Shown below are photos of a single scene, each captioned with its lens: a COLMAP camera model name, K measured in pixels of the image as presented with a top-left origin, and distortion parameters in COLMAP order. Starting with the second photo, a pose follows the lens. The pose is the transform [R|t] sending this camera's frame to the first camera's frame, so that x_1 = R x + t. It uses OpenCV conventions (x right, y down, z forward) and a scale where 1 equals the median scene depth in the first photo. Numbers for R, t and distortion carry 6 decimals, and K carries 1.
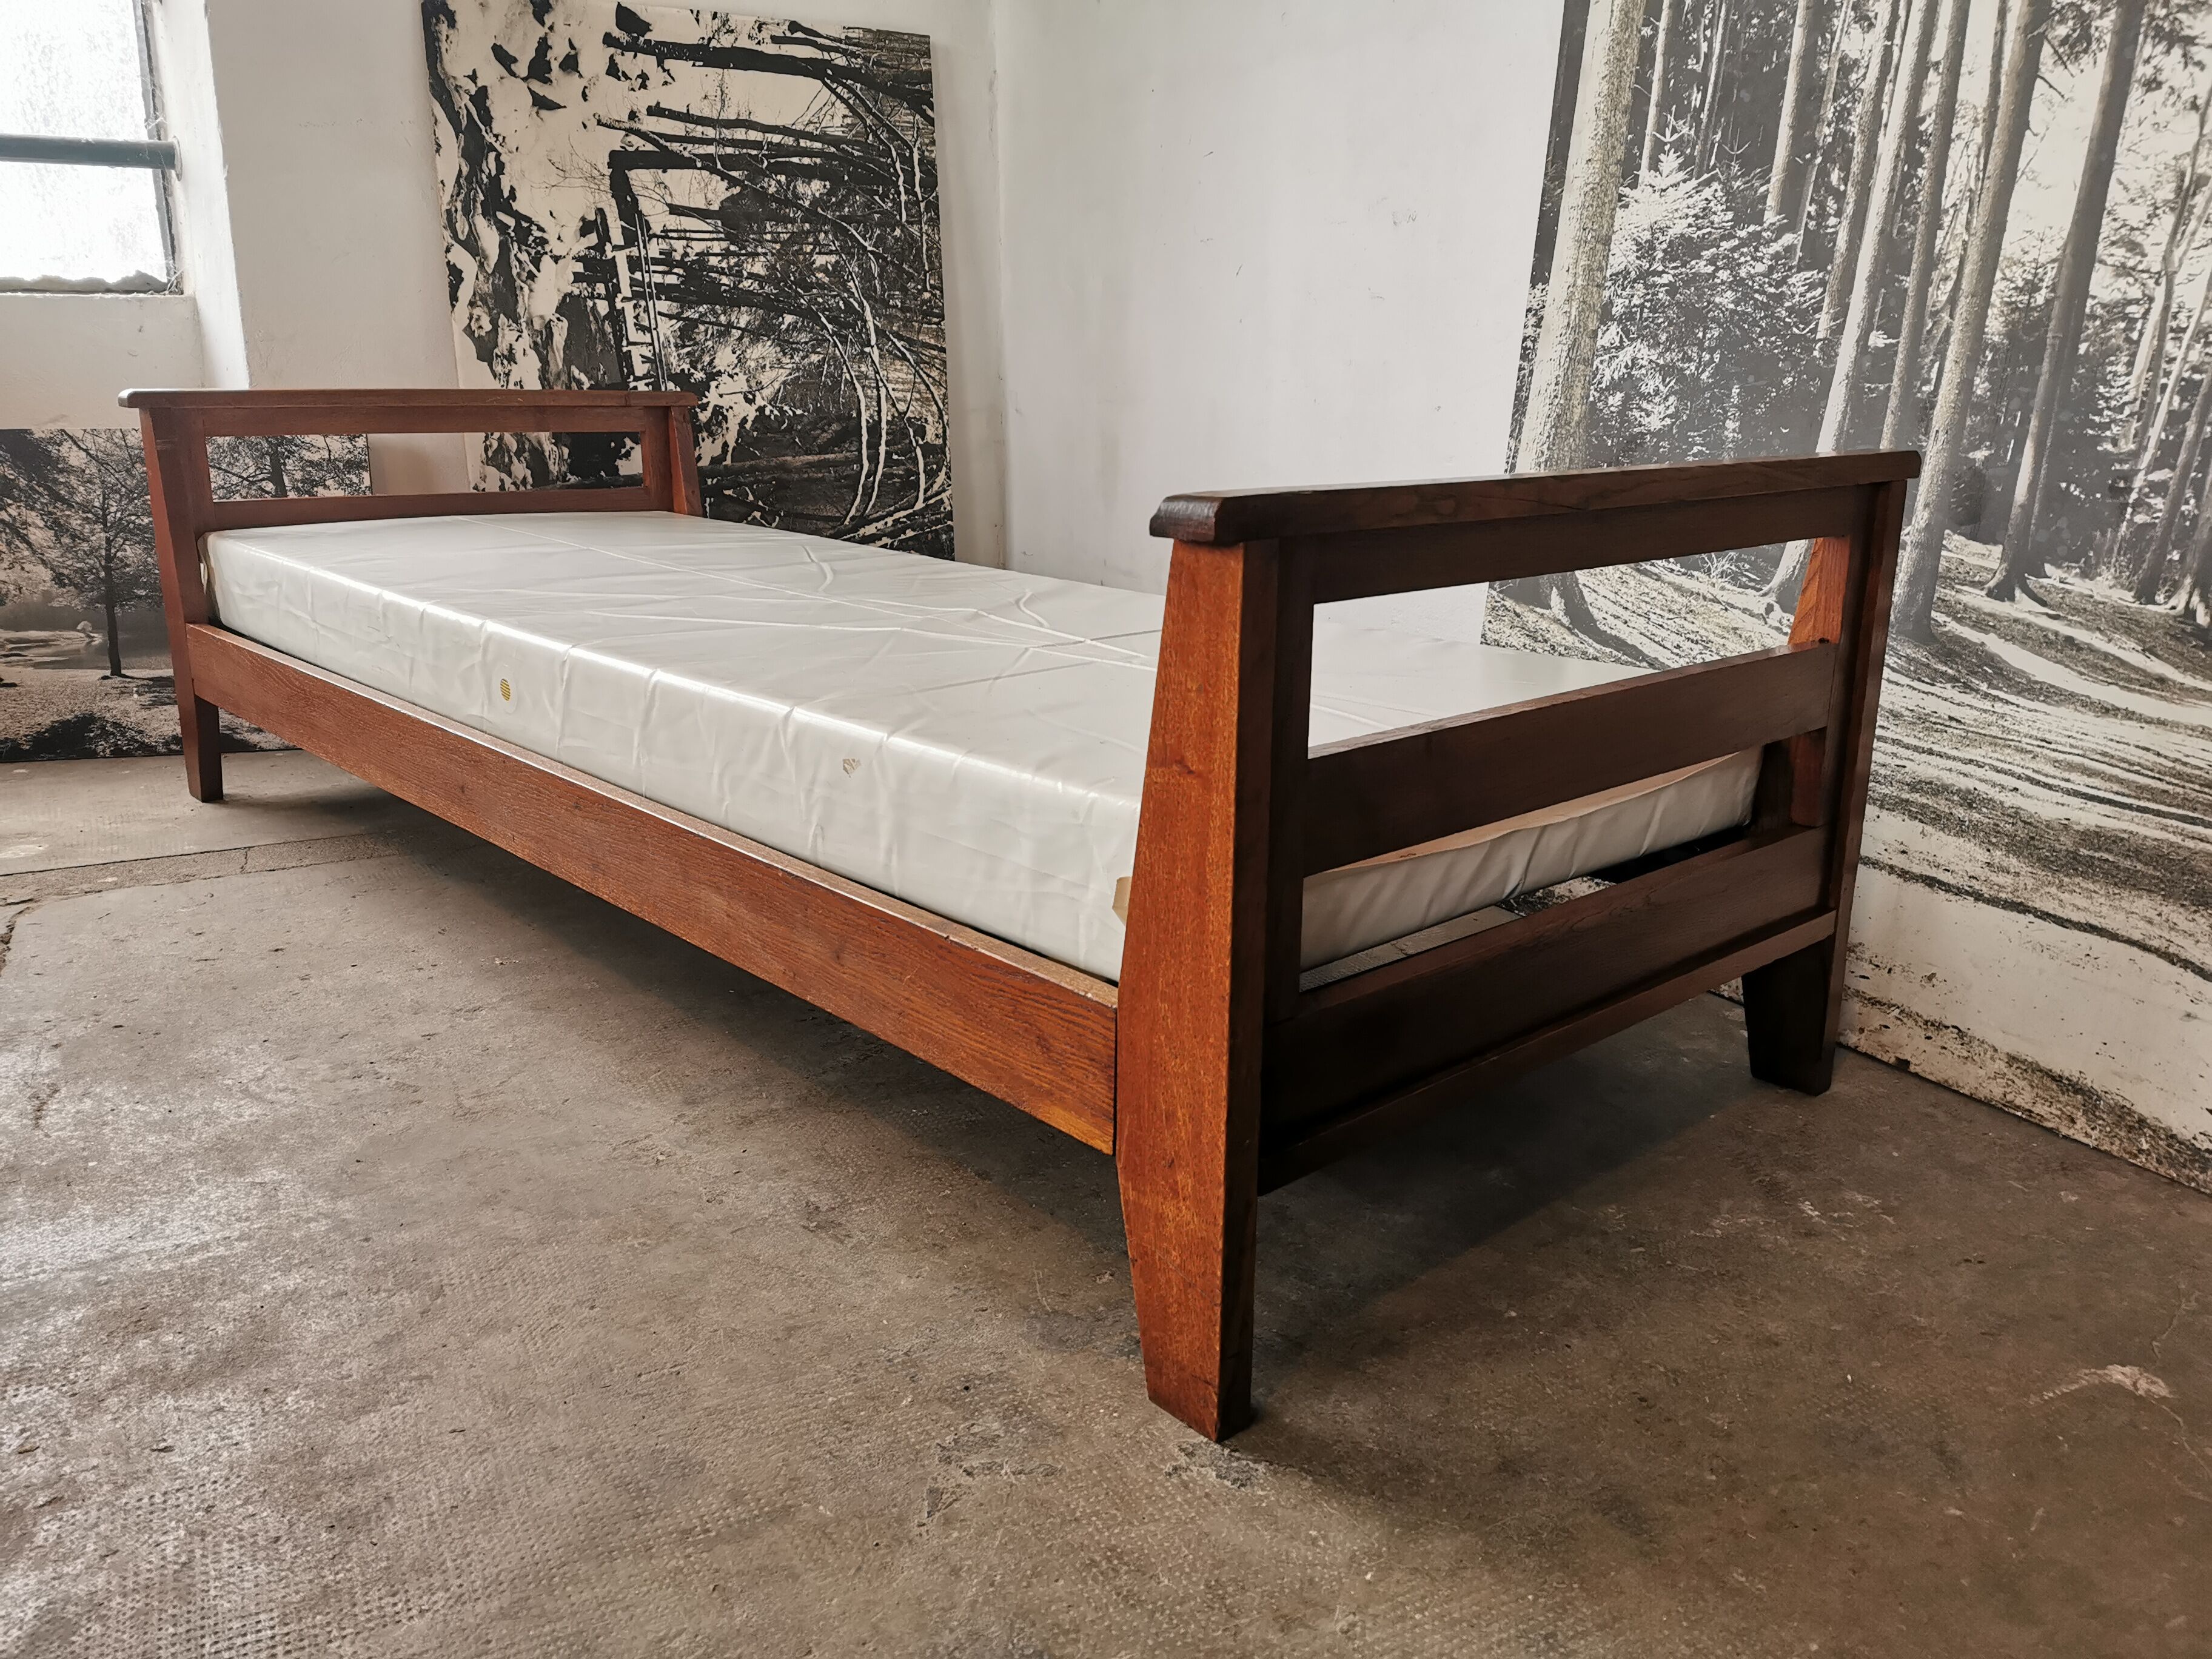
lens RADIAL K [[1696.7, 0, 1107.2], [0, 1696.7, 831.8], [0, 0, 1]] dist [0.096204, -0.155279]
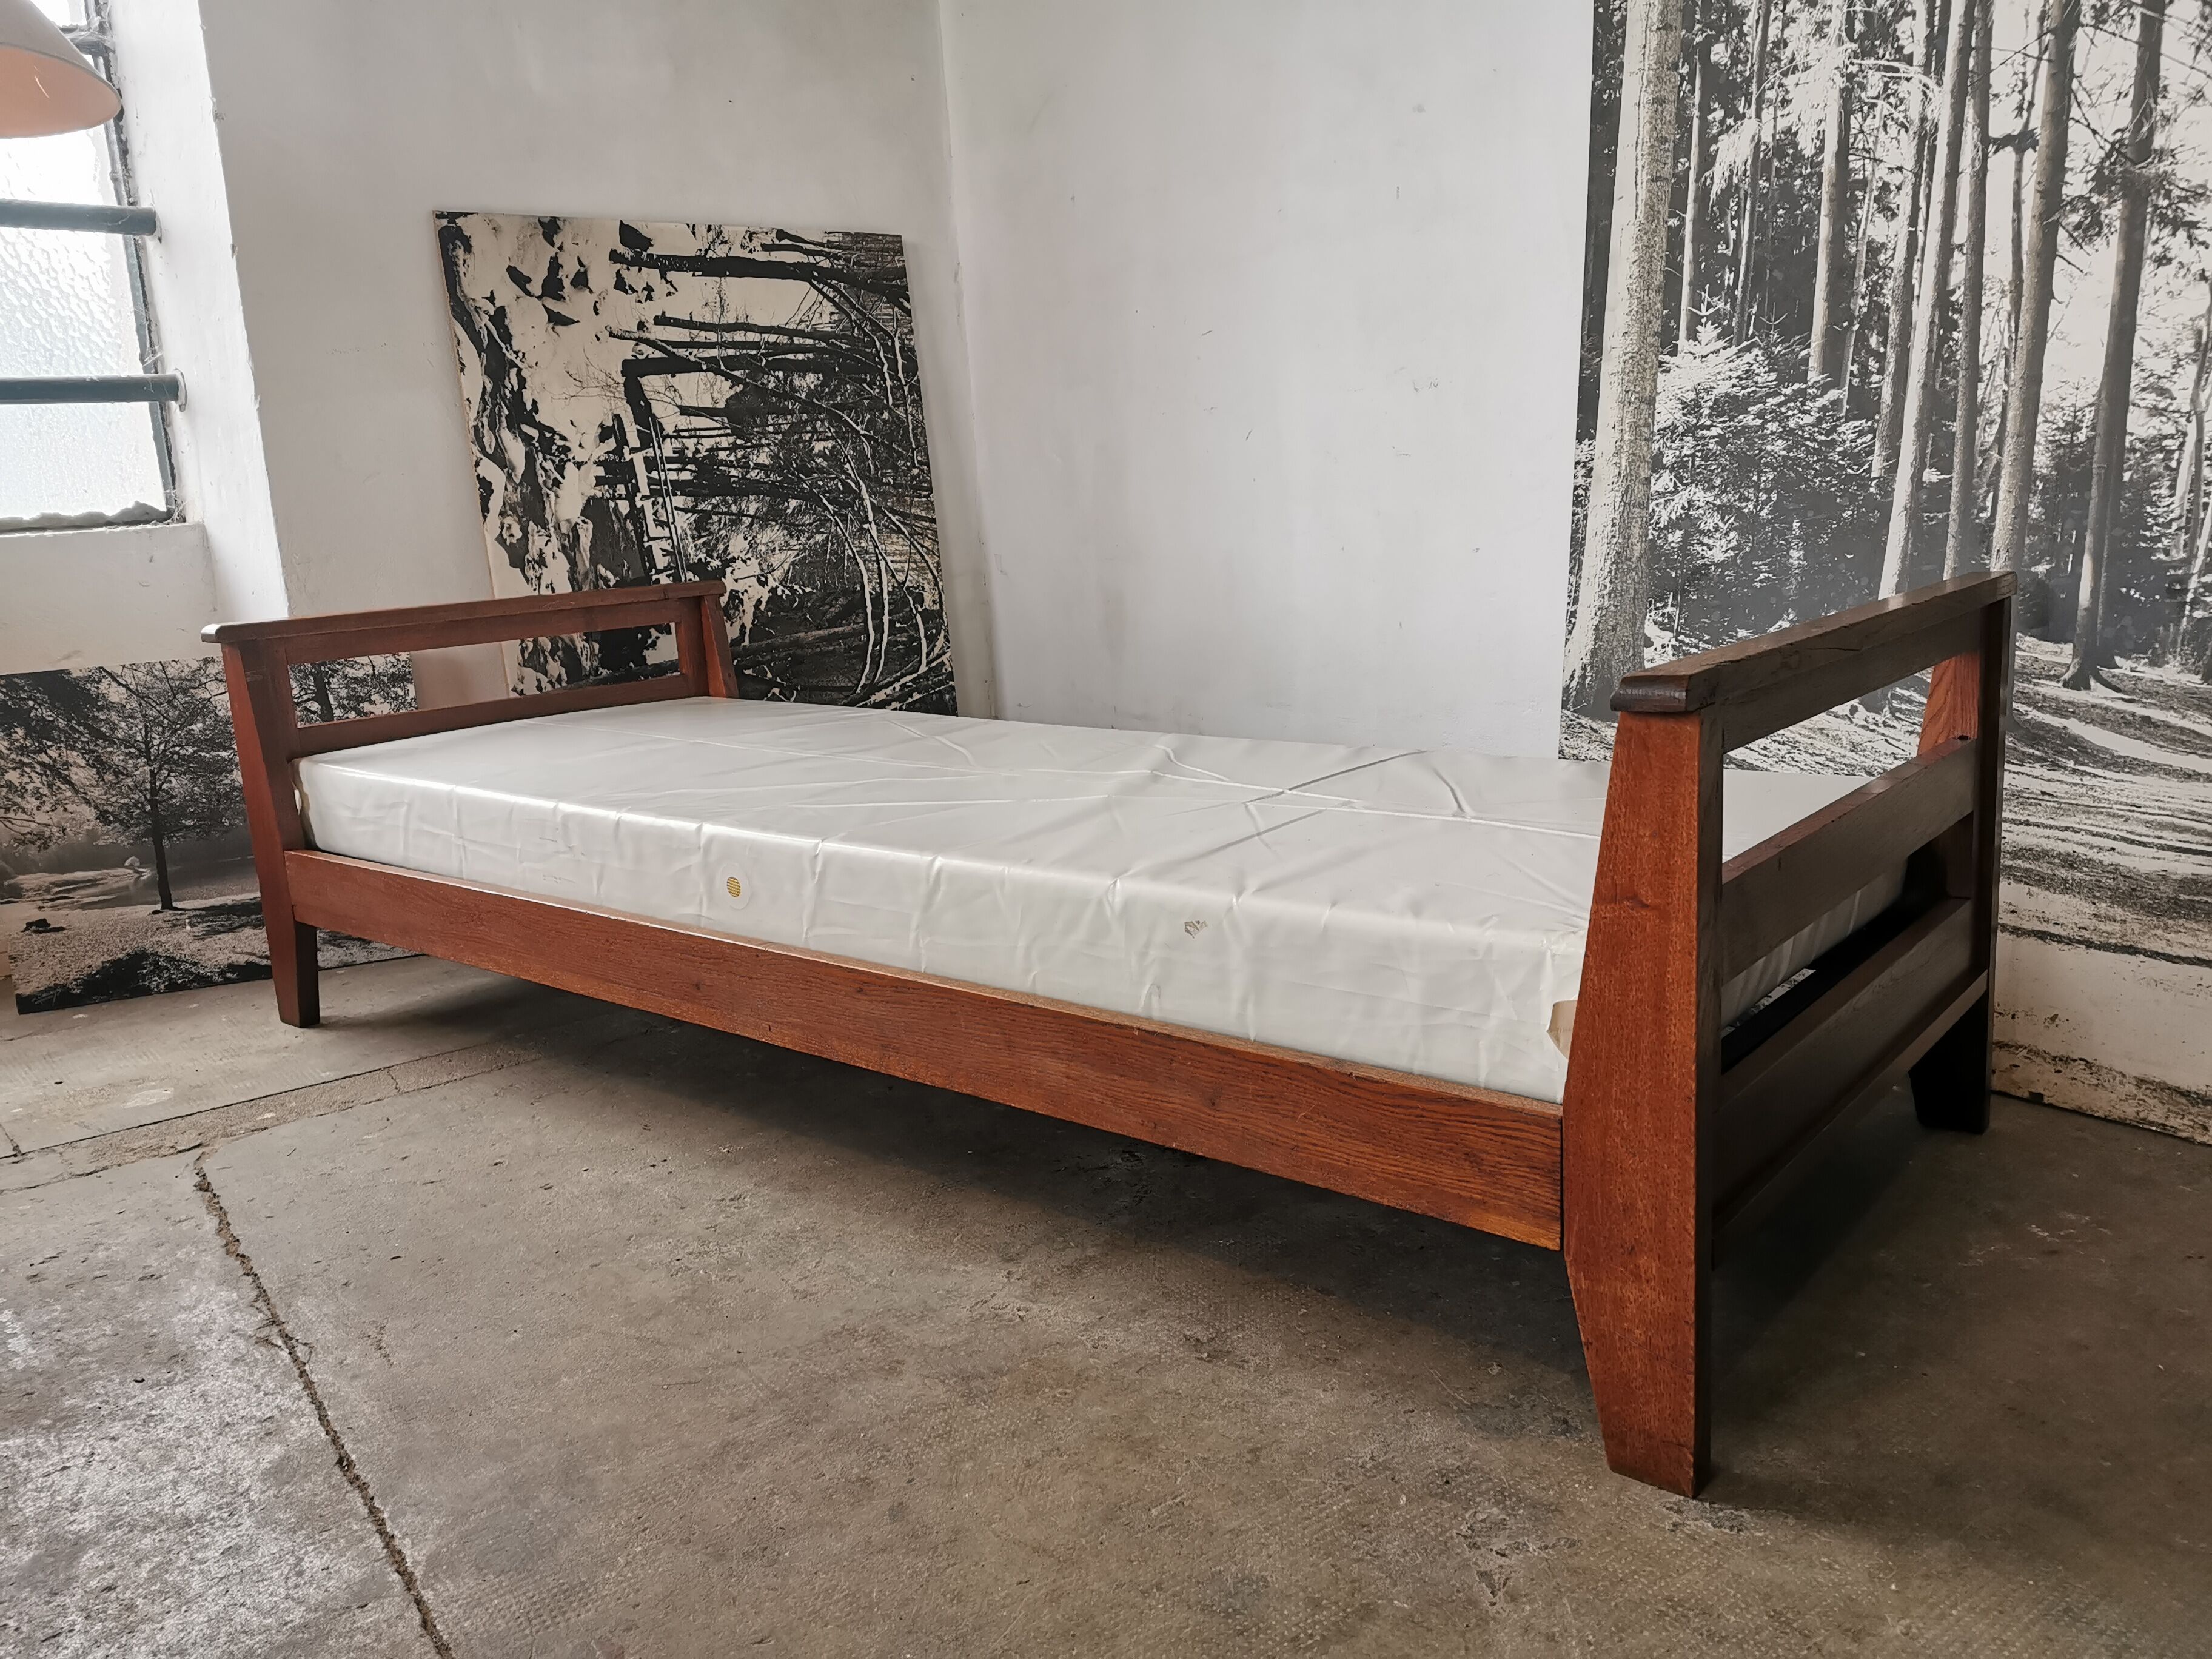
lens RADIAL K [[1692.5, 0, 1111.6], [0, 1692.5, 829.5], [0, 0, 1]] dist [0.088982, -0.137519]
pose [[0.987889, -0.092320, 0.124712, -0.223995], [0.101014, 0.992741, -0.065279, -0.023845], [-0.117780, 0.077087, 0.990043, -0.055595]]
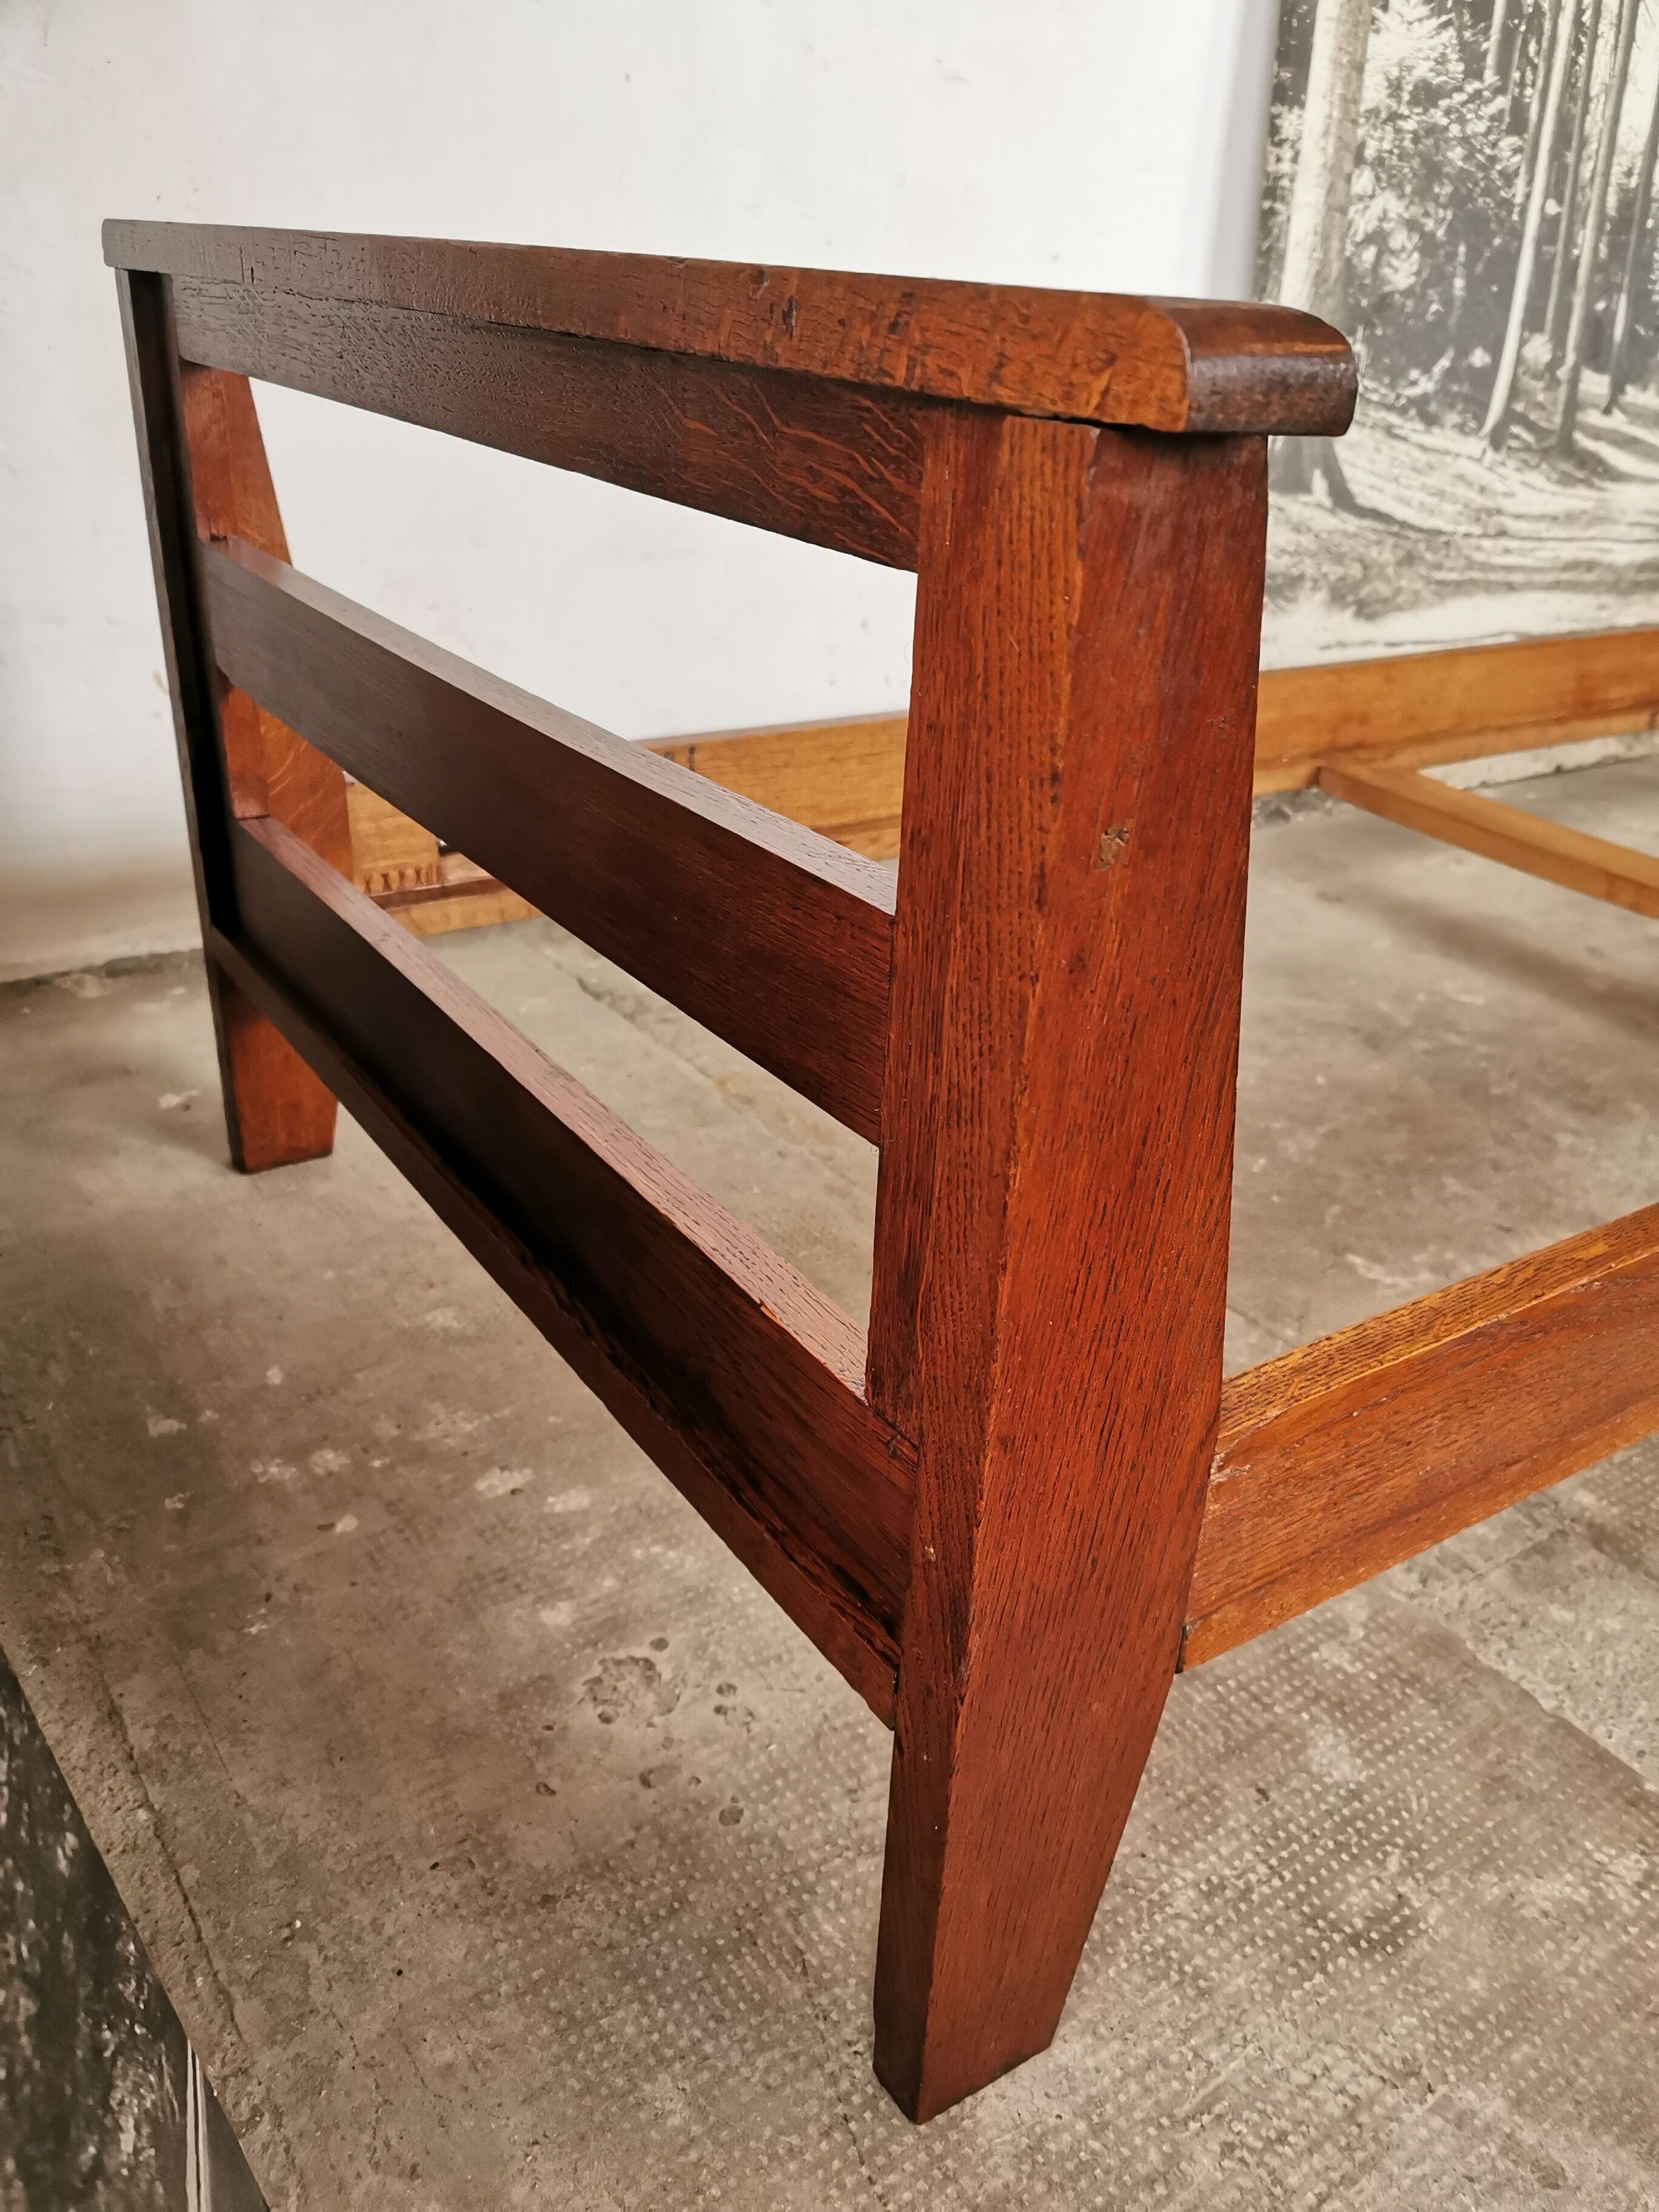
lens RADIAL K [[1734.6, 0, 830.3], [0, 1734.6, 1033.3], [0, 0, 1]] dist [-0.040540, 0.036073]
pose [[-0.080550, -0.434604, 0.897012, -0.696662], [0.214946, 0.871189, 0.441394, -0.351662], [-0.973298, 0.228363, 0.023242, 1.332497]]
